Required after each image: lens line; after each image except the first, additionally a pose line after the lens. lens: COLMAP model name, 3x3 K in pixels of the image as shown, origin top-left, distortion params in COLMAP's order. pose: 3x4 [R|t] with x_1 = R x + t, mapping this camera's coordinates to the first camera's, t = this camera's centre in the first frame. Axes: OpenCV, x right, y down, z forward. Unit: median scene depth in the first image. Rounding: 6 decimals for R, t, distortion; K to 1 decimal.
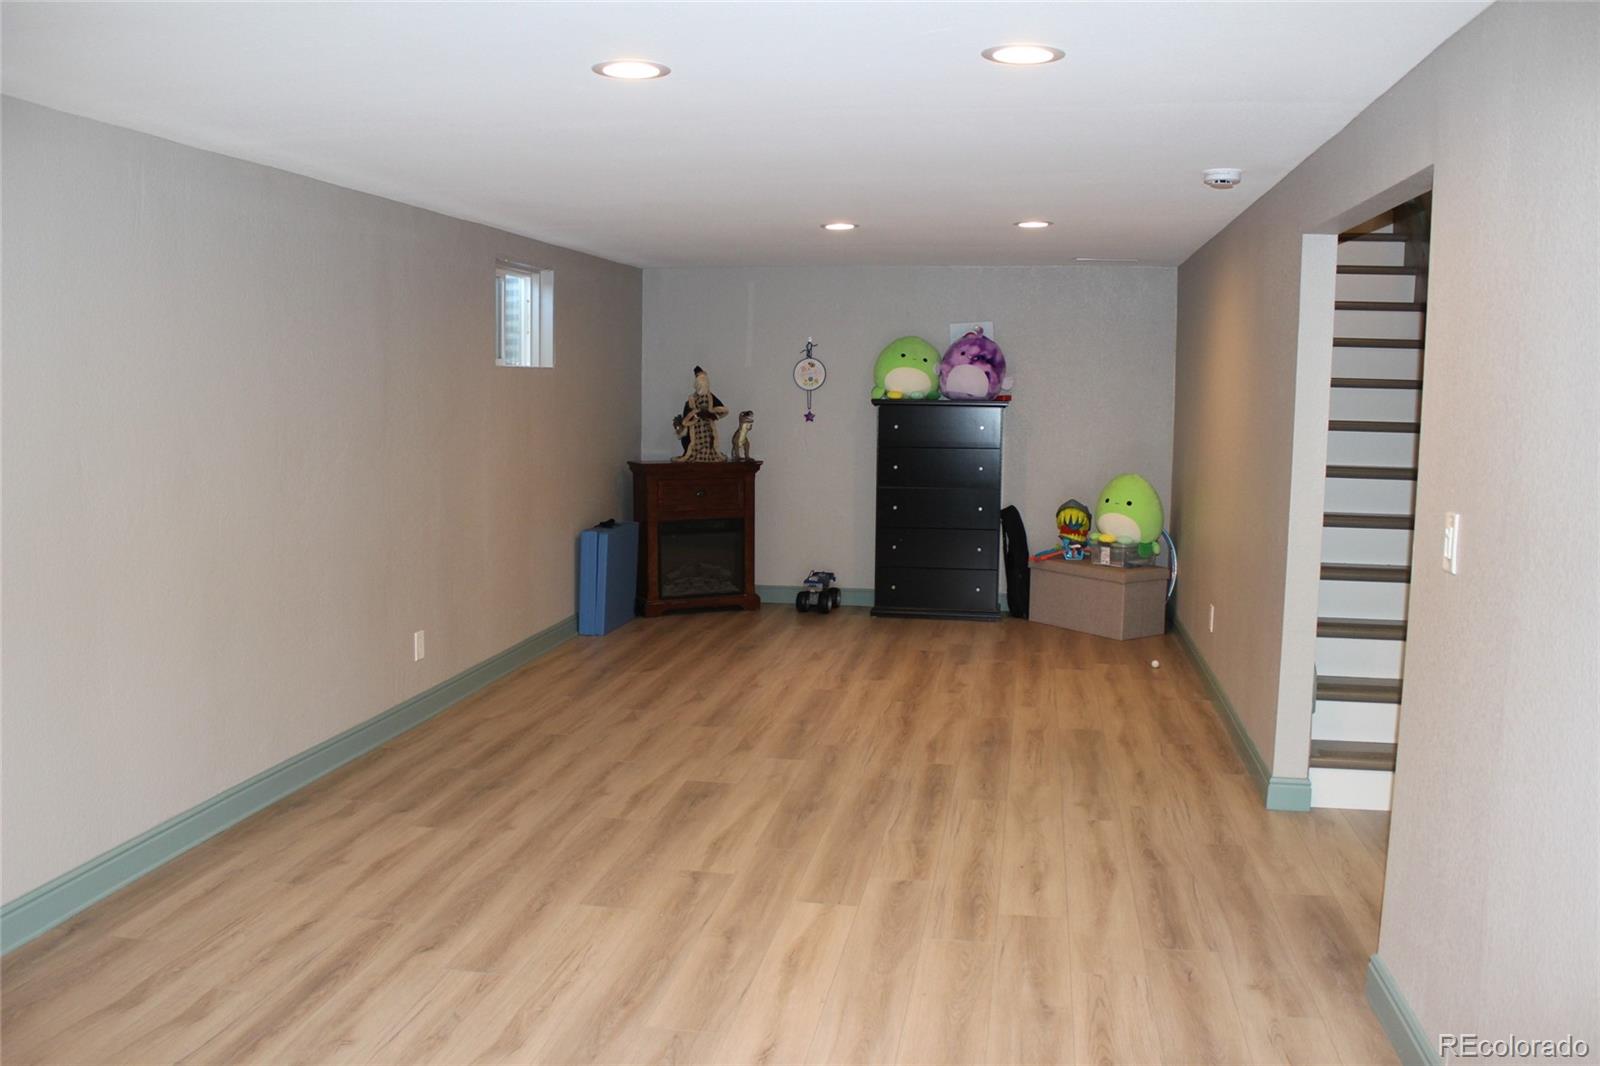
lens RADIAL K [[1304.2, 0, 800.9], [0, 1304.2, 568.3], [0, 0, 1]] dist [-0.157519, 0.124478]
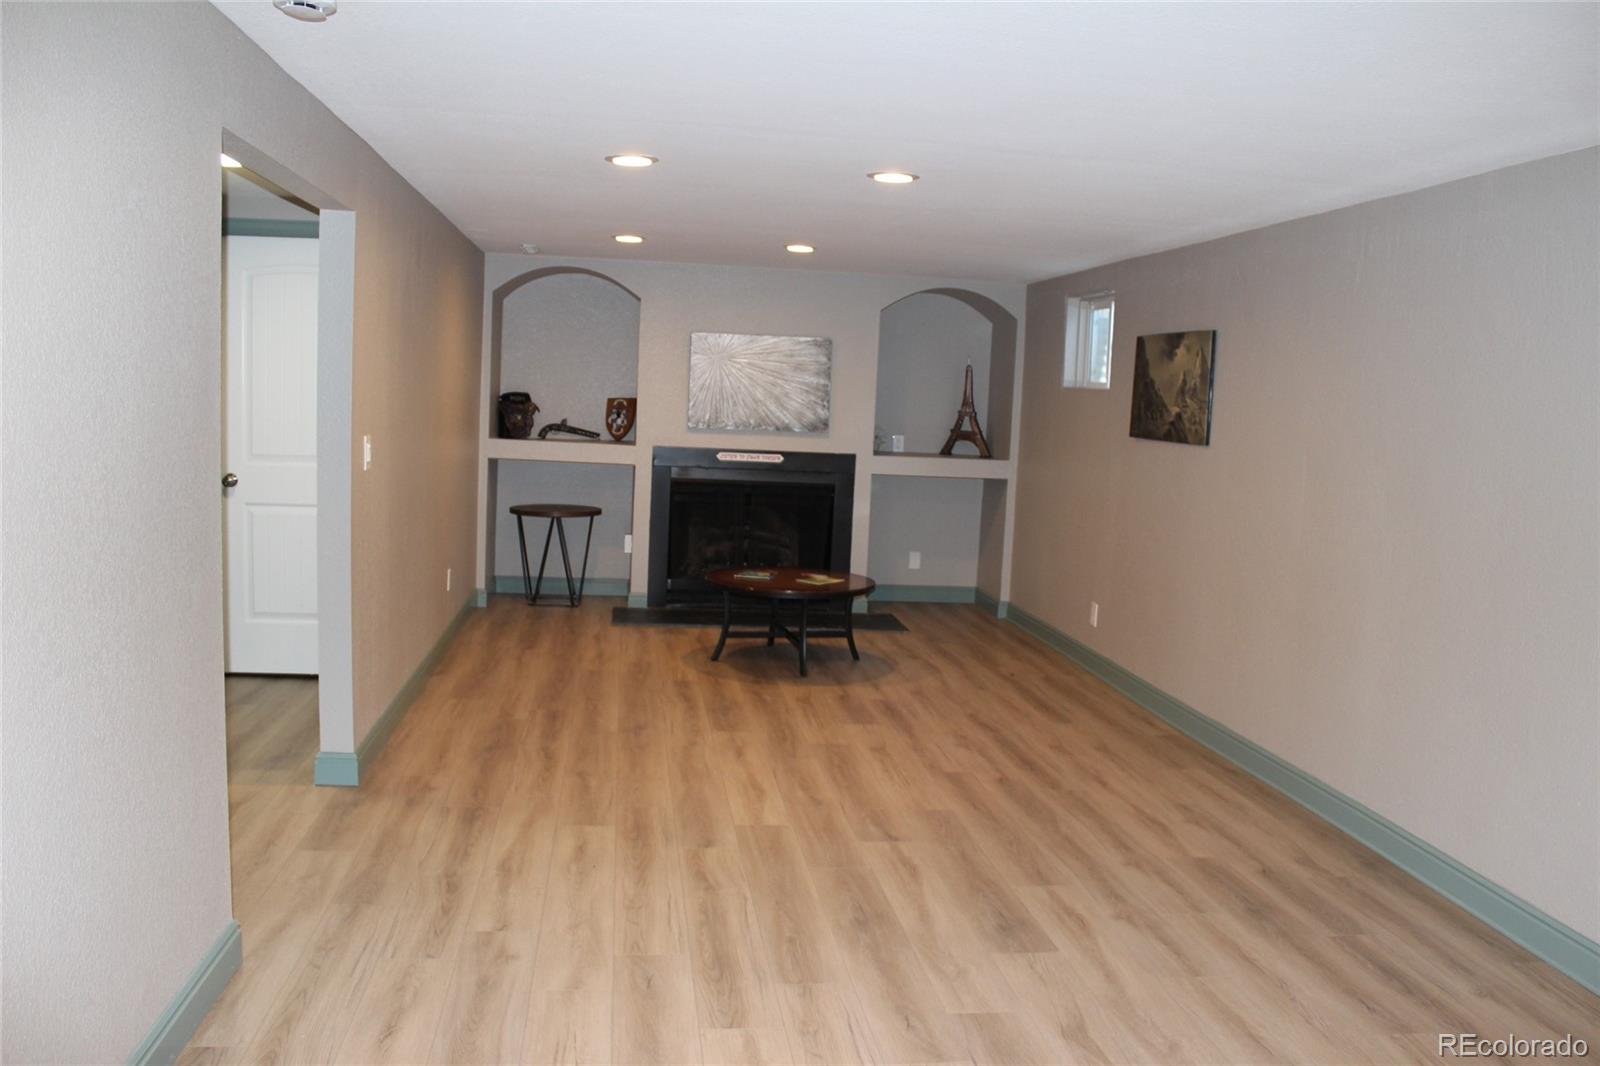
lens RADIAL K [[1304.2, 0, 800.9], [0, 1304.2, 568.3], [0, 0, 1]] dist [-0.157519, 0.124478]
pose [[-0.951627, -0.006084, -0.307195, 0.324621], [-0.092360, 0.959228, 0.267117, -0.261994], [0.293045, 0.282568, -0.913389, 1.877797]]
